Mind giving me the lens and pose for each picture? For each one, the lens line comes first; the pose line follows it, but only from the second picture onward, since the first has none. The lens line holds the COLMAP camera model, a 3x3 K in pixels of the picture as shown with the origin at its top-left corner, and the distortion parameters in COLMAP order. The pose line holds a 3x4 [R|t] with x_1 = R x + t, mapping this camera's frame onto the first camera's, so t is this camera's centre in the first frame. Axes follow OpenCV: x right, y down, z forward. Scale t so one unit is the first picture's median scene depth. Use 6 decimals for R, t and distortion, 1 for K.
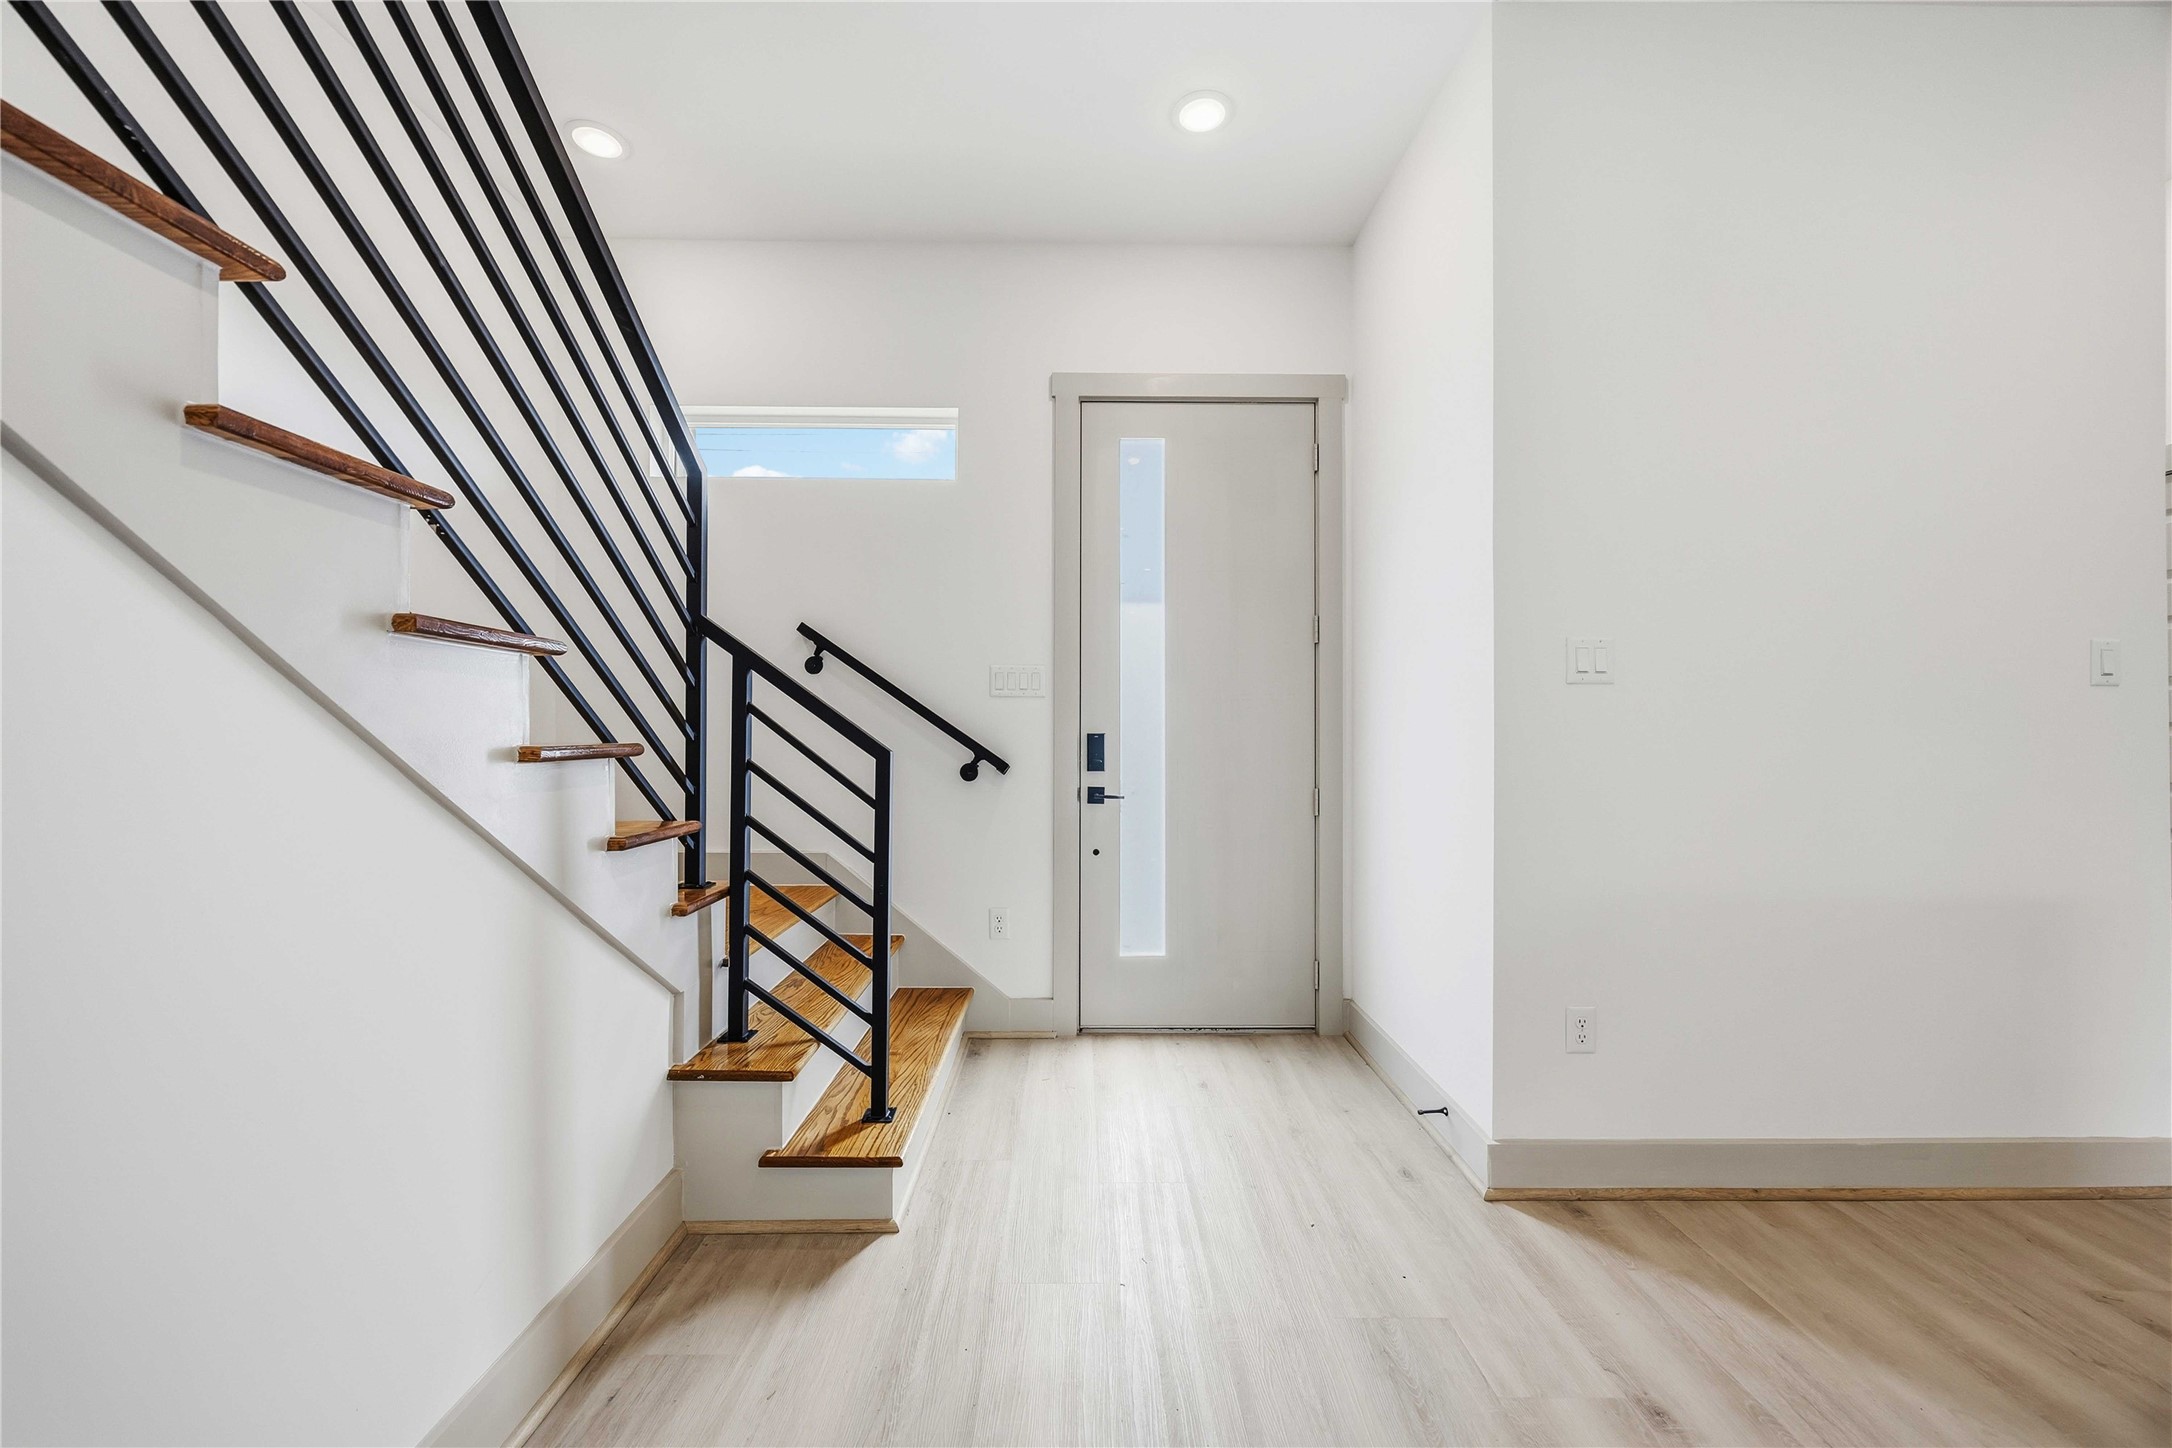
lens RADIAL K [[841.4, 0, 1084.6], [0, 841.4, 734.5], [0, 0, 1]] dist [-0.002688, 0.000121]
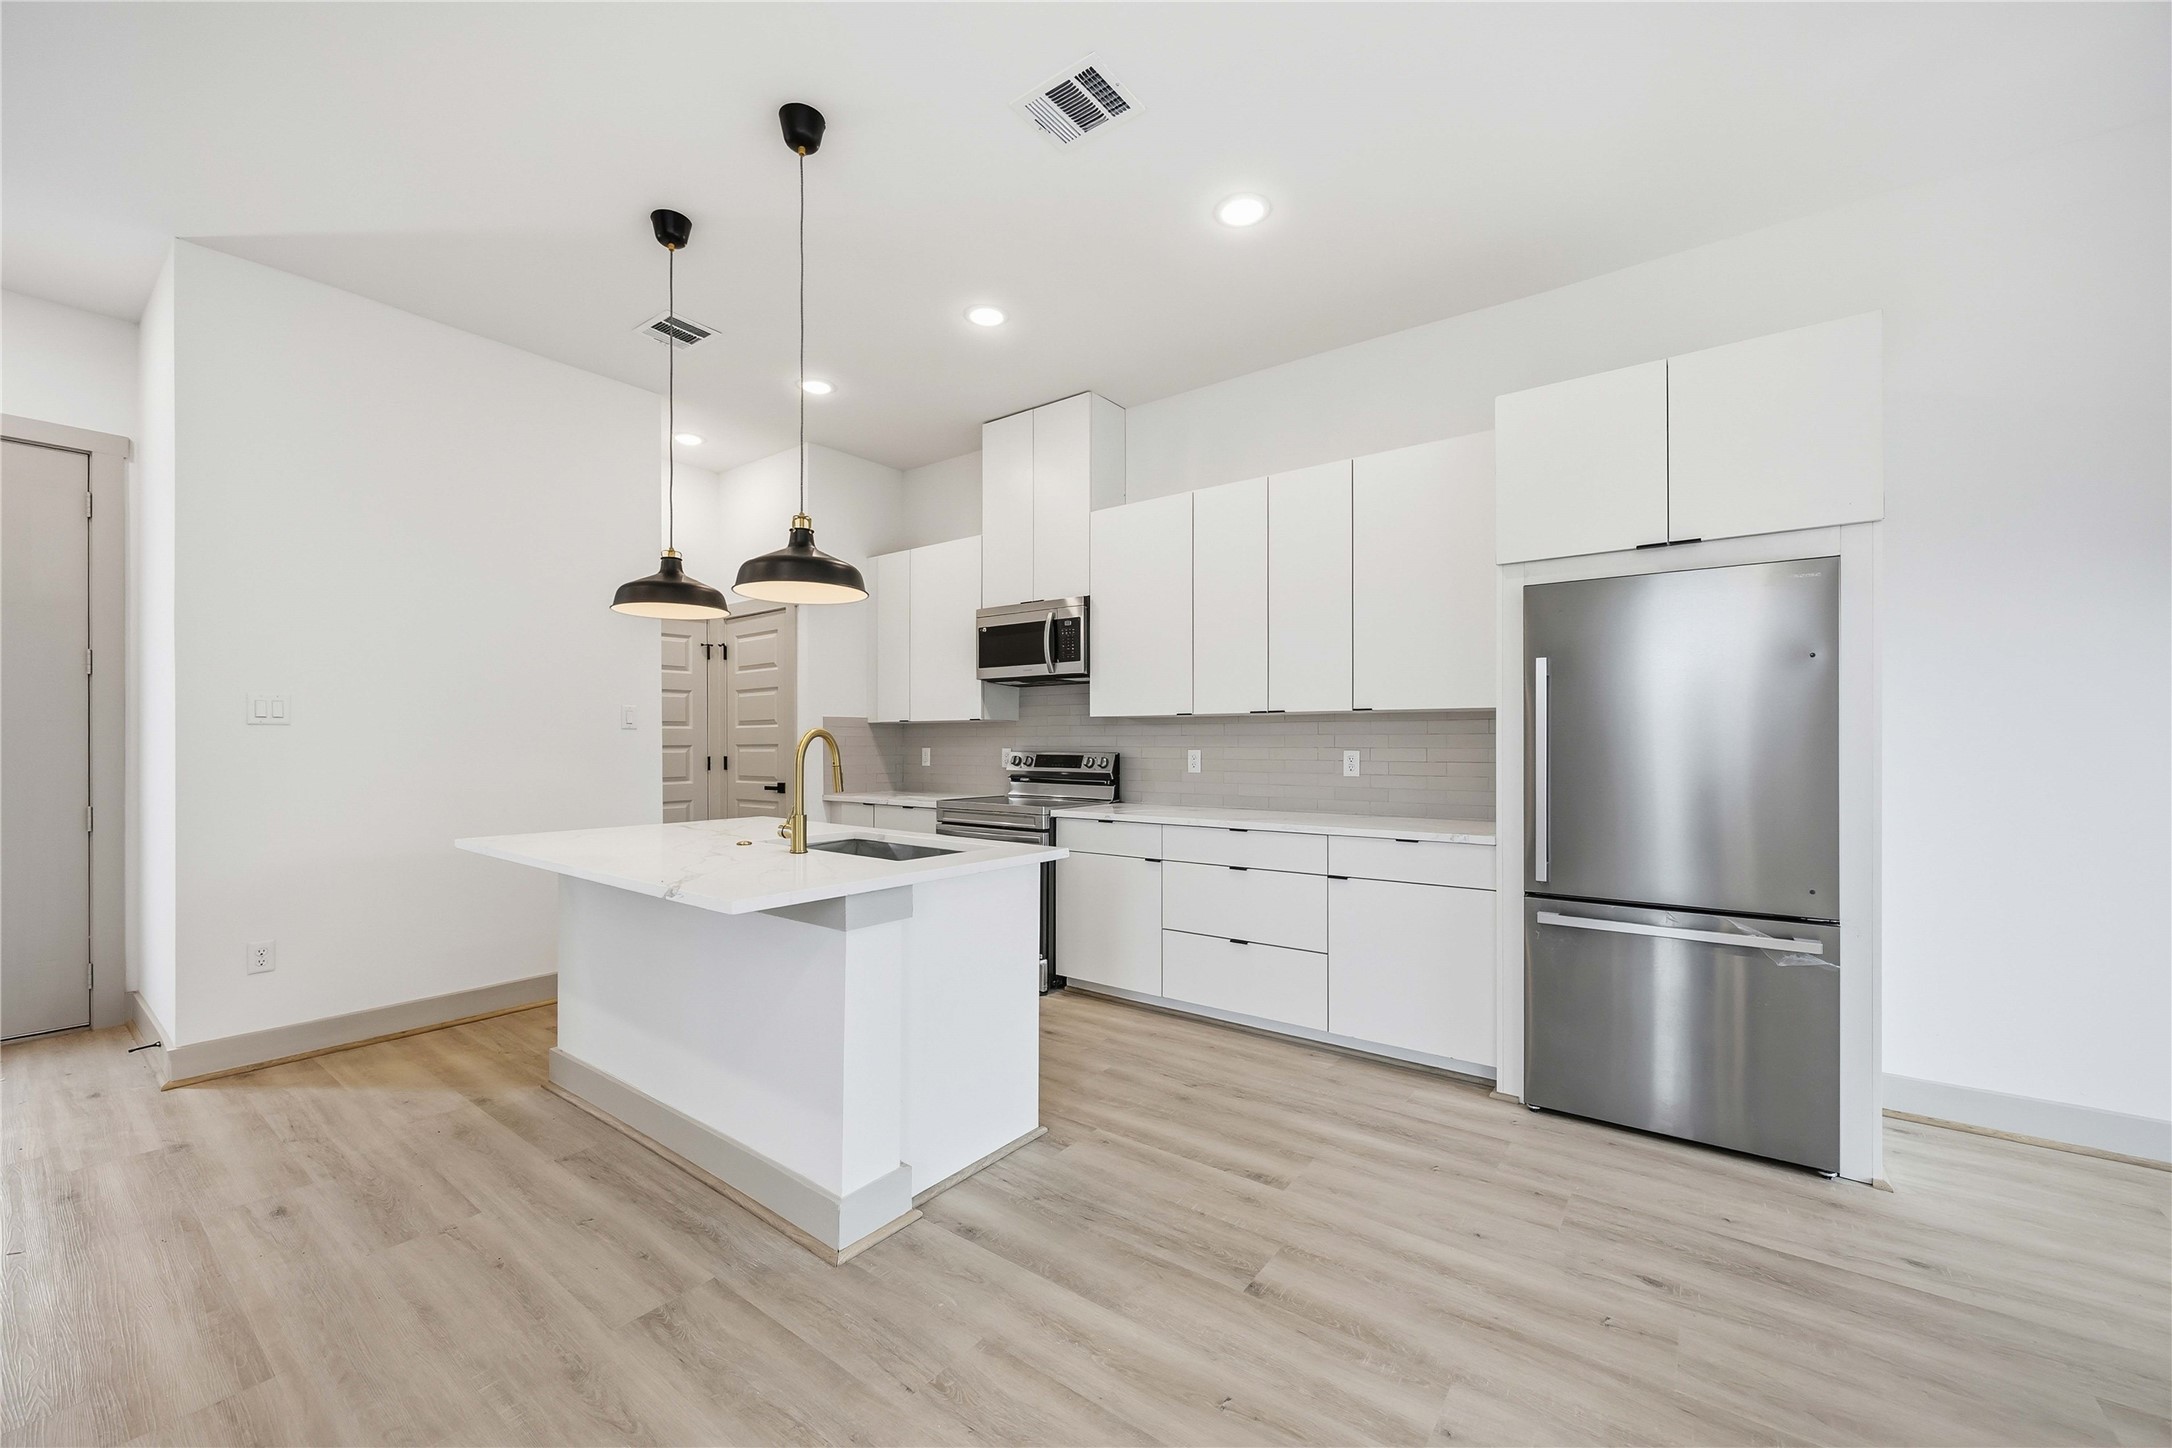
lens RADIAL K [[845.5, 0, 1082.0], [0, 845.5, 741.1], [0, 0, 1]] dist [-0.001393, -0.000160]
pose [[0.609264, -0.001485, 0.792966, 0.306040], [0.001577, 0.999999, 0.000660, -0.031590], [-0.792966, 0.000848, 0.609266, -1.123230]]
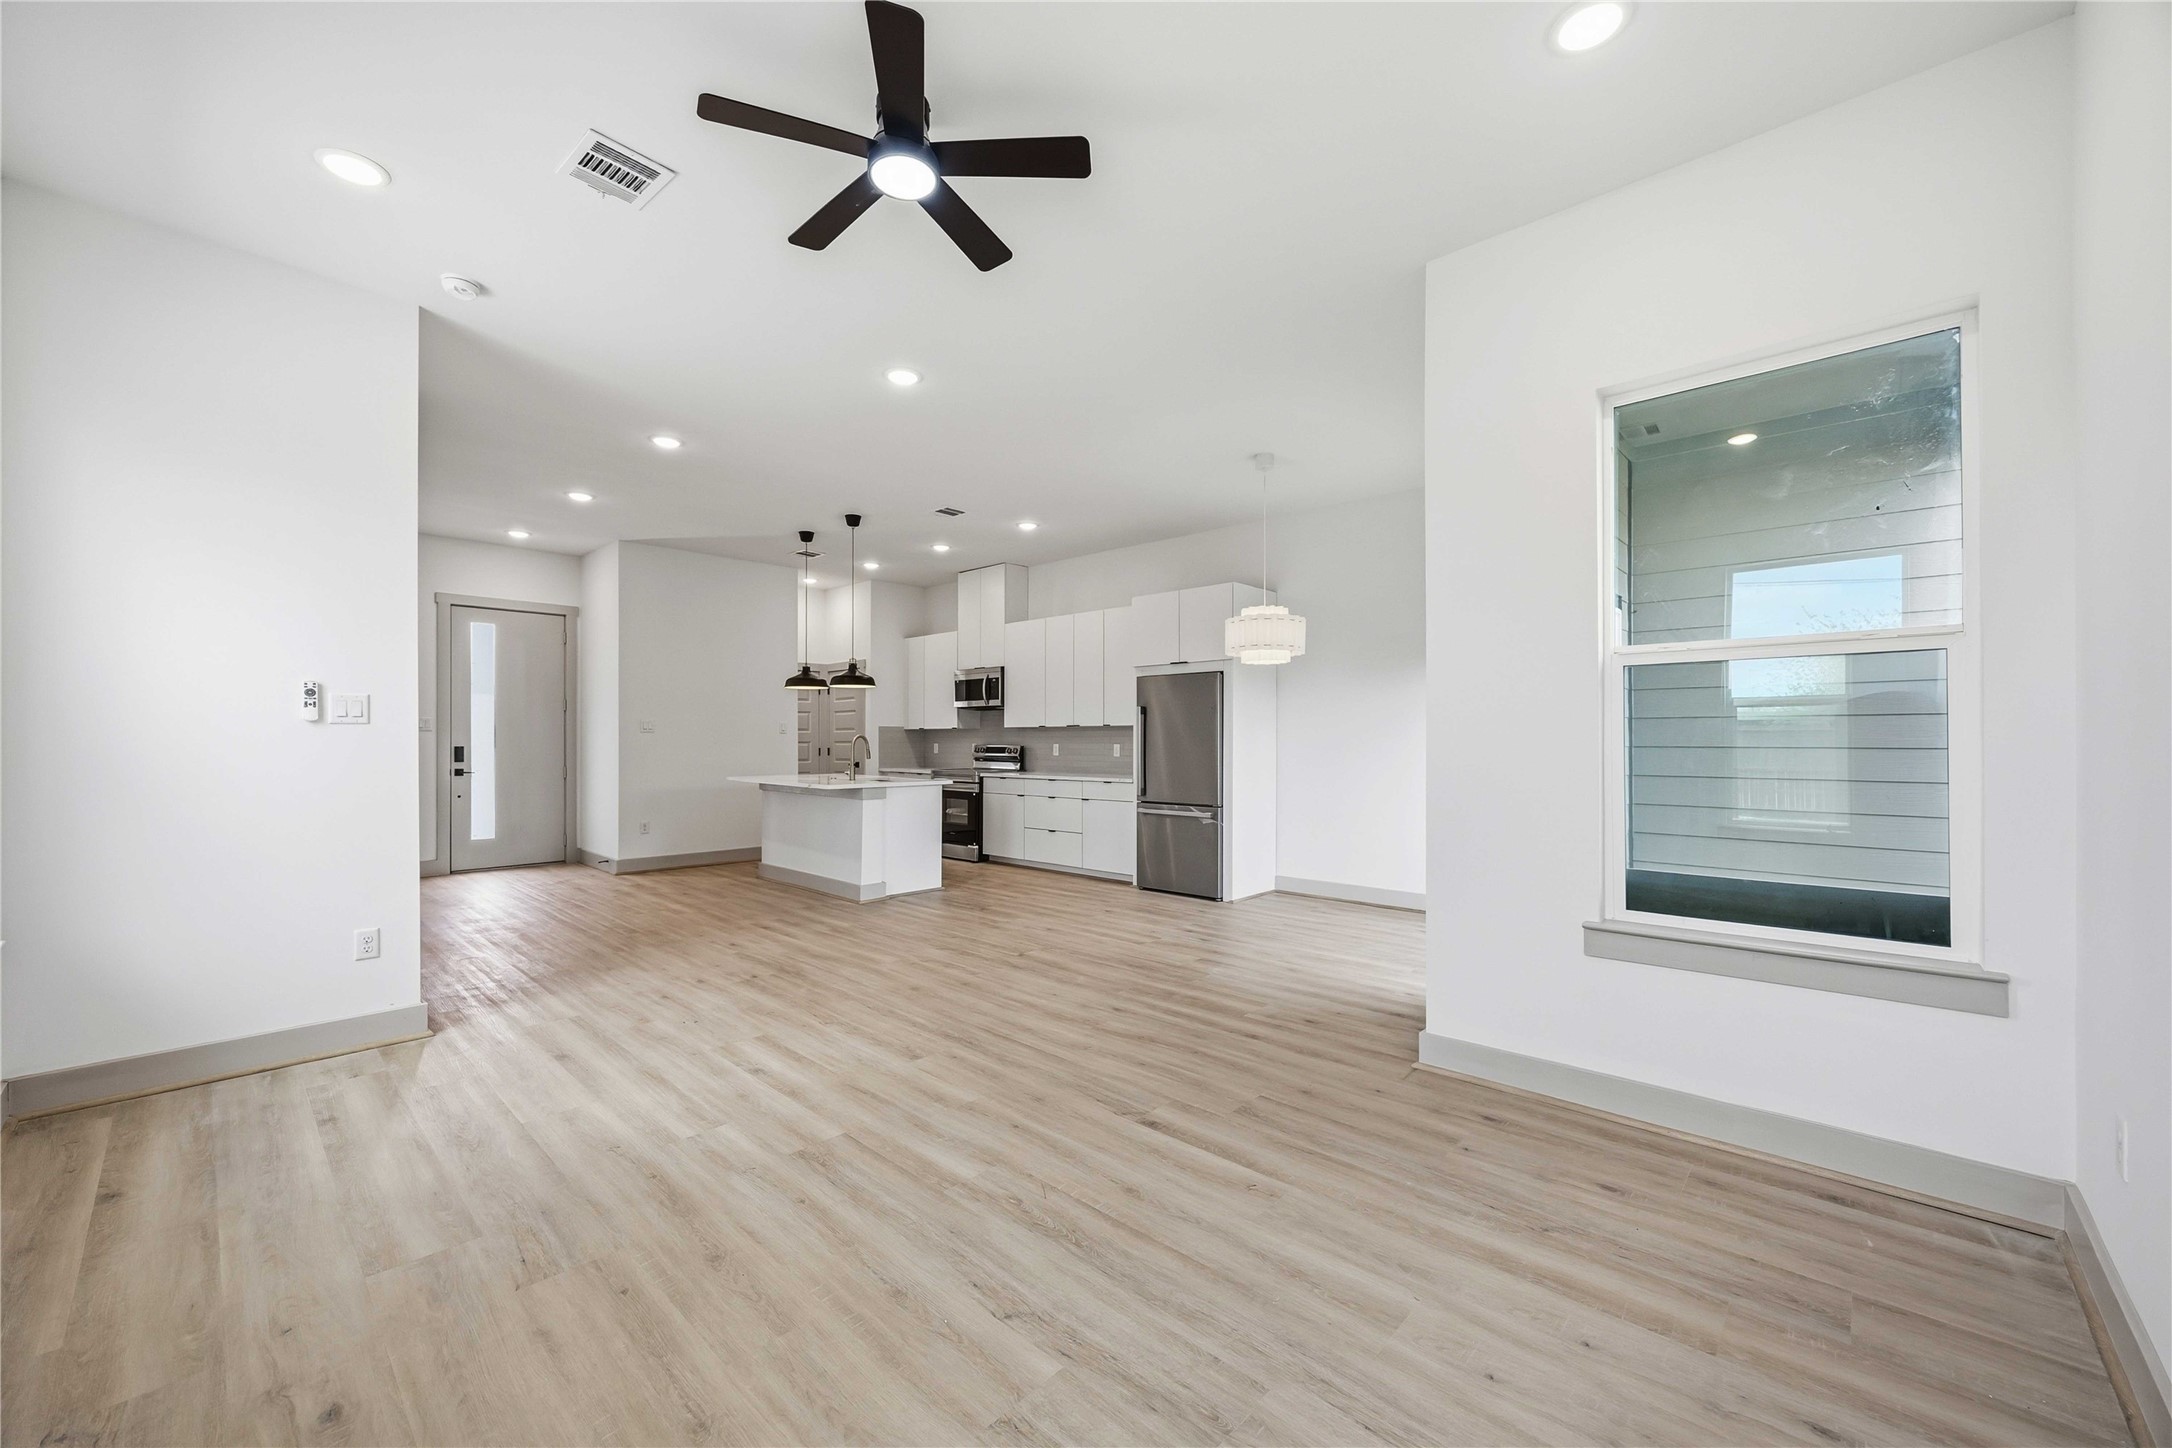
lens RADIAL K [[836.4, 0, 1081.6], [0, 836.4, 732.2], [0, 0, 1]] dist [-0.000785, -0.000551]
pose [[0.692932, 0.005557, 0.720982, -0.752785], [0.000877, 0.999963, -0.008551, -0.030716], [-0.721002, 0.006558, 0.692901, -3.040164]]
